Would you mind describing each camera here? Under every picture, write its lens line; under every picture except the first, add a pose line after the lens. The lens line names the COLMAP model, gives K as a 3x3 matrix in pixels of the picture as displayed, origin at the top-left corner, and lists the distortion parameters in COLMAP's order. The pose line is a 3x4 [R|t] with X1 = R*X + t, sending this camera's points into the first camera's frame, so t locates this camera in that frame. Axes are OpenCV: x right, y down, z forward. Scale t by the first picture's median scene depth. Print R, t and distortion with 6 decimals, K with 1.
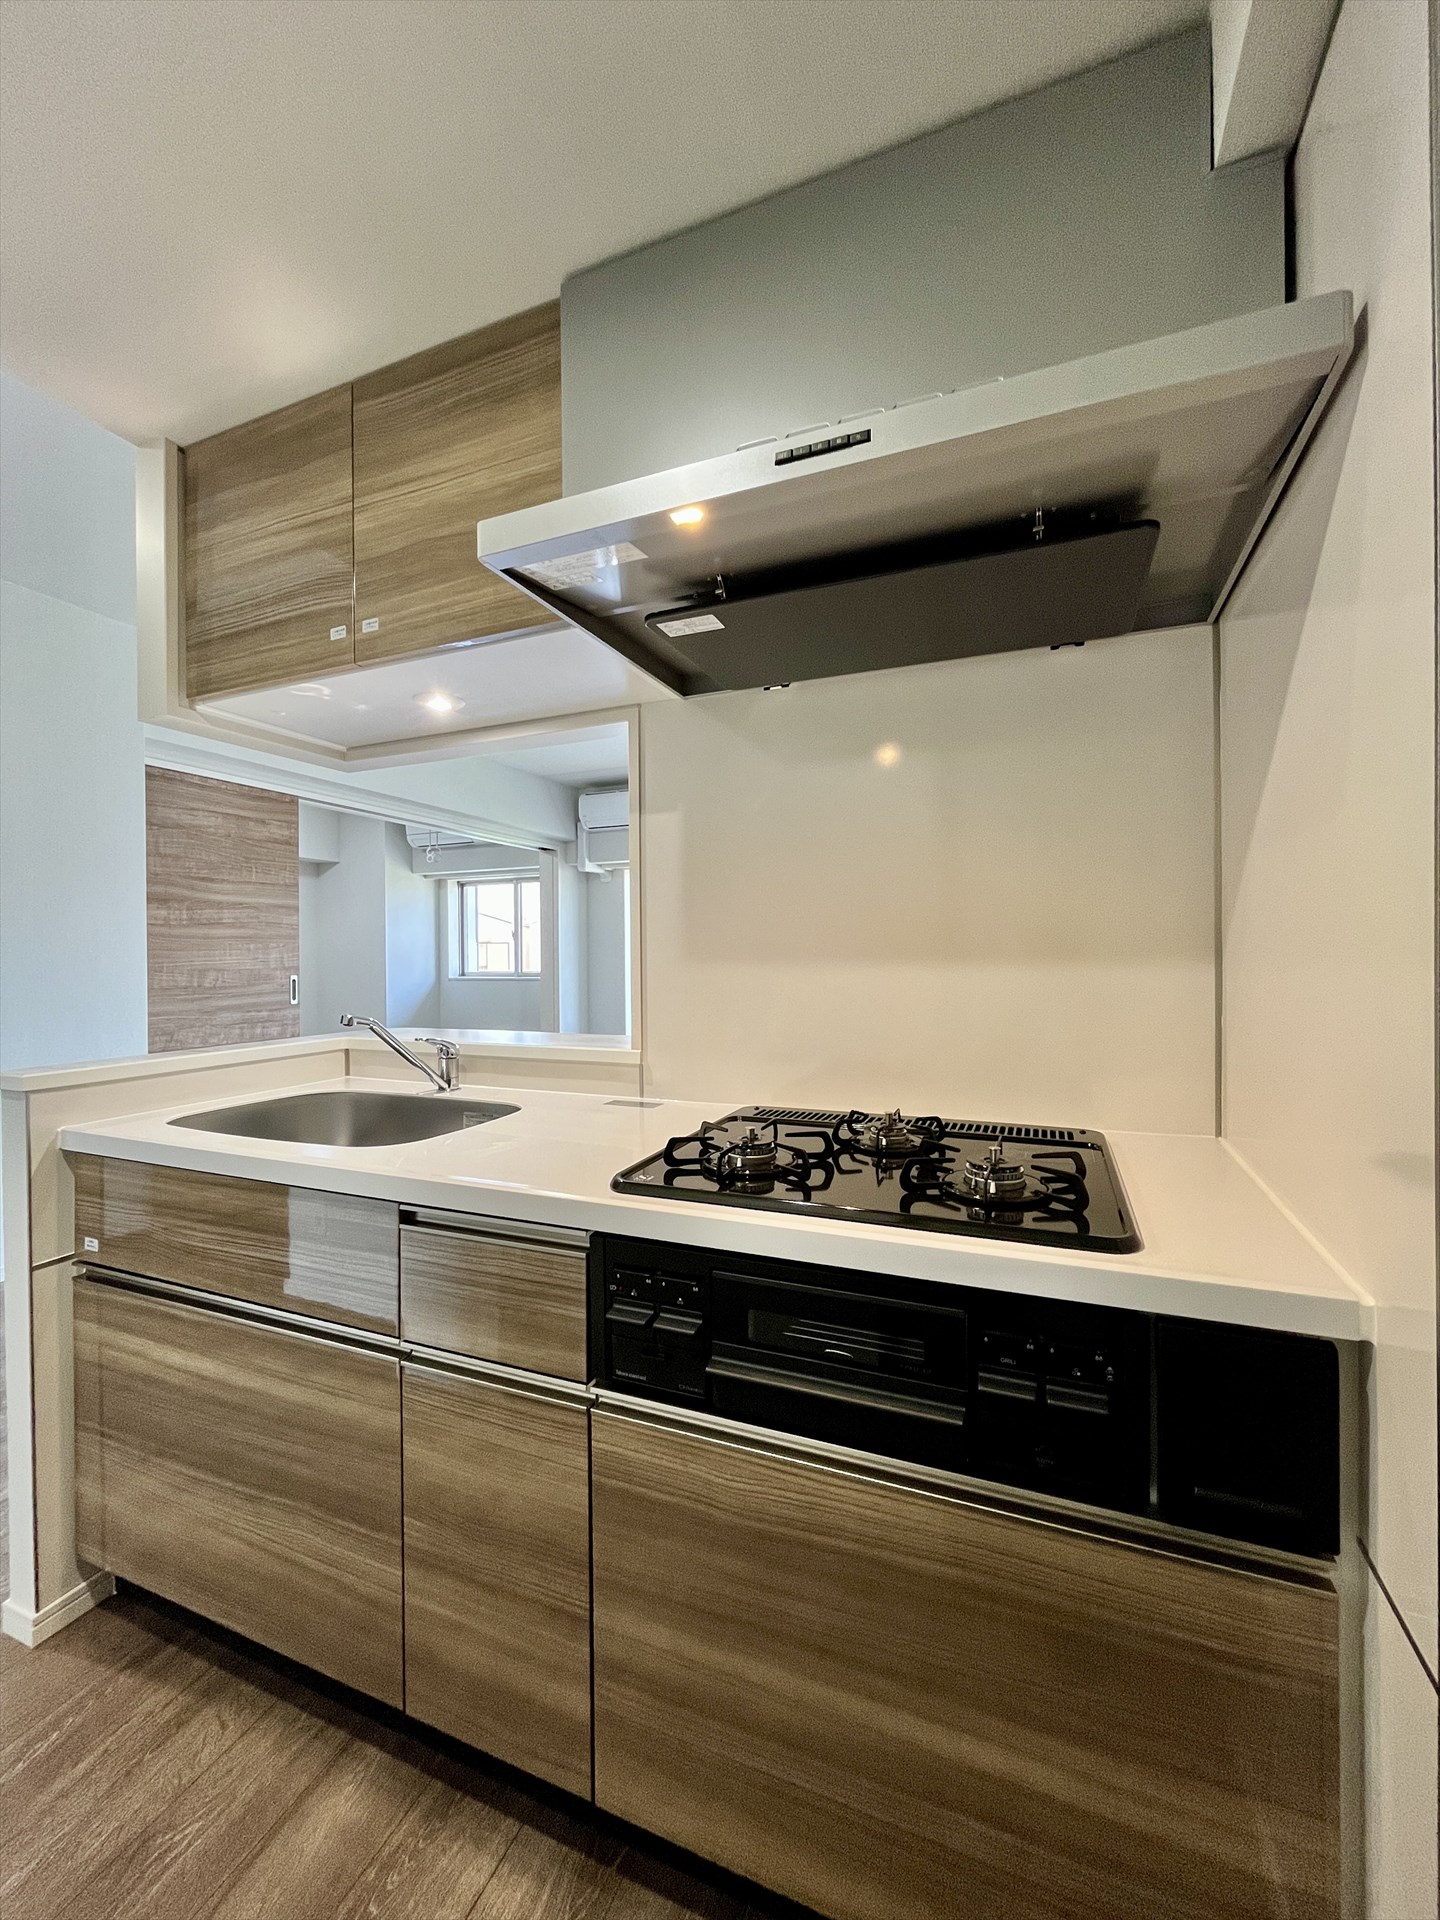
lens RADIAL K [[777.9, 0, 723.3], [0, 777.9, 954.0], [0, 0, 1]] dist [-0.004268, 0.000236]
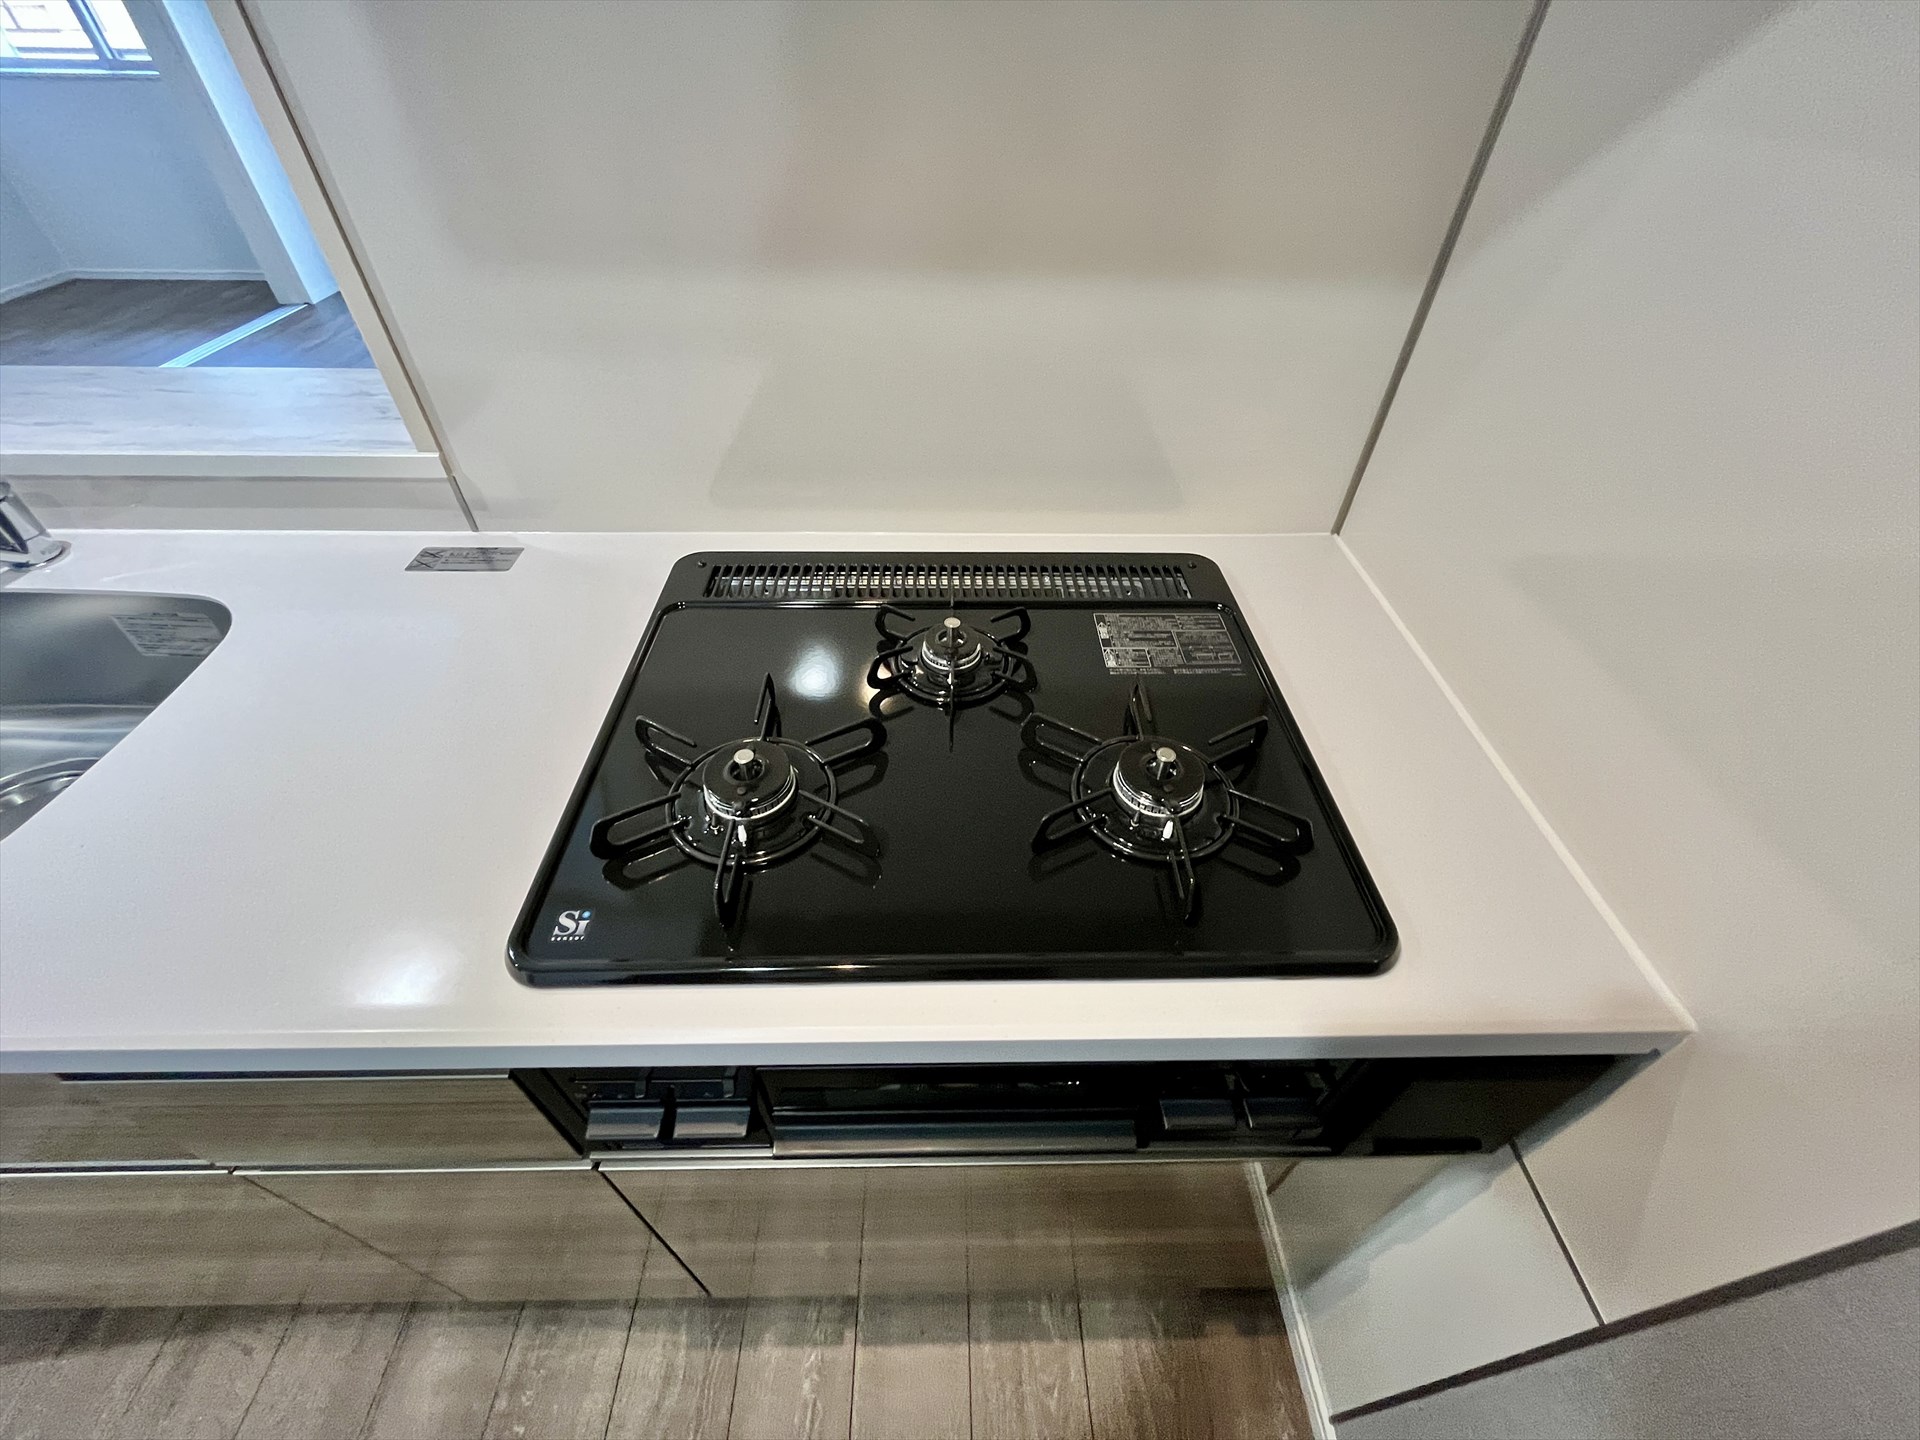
lens RADIAL K [[777.9, 0, 956.9], [0, 777.9, 718.9], [0, 0, 1]] dist [-0.004268, 0.000236]
pose [[0.914313, -0.256462, 0.313462, 0.004126], [-0.031265, 0.726961, 0.685967, -0.149964], [-0.403799, -0.636989, 0.656652, 0.527782]]
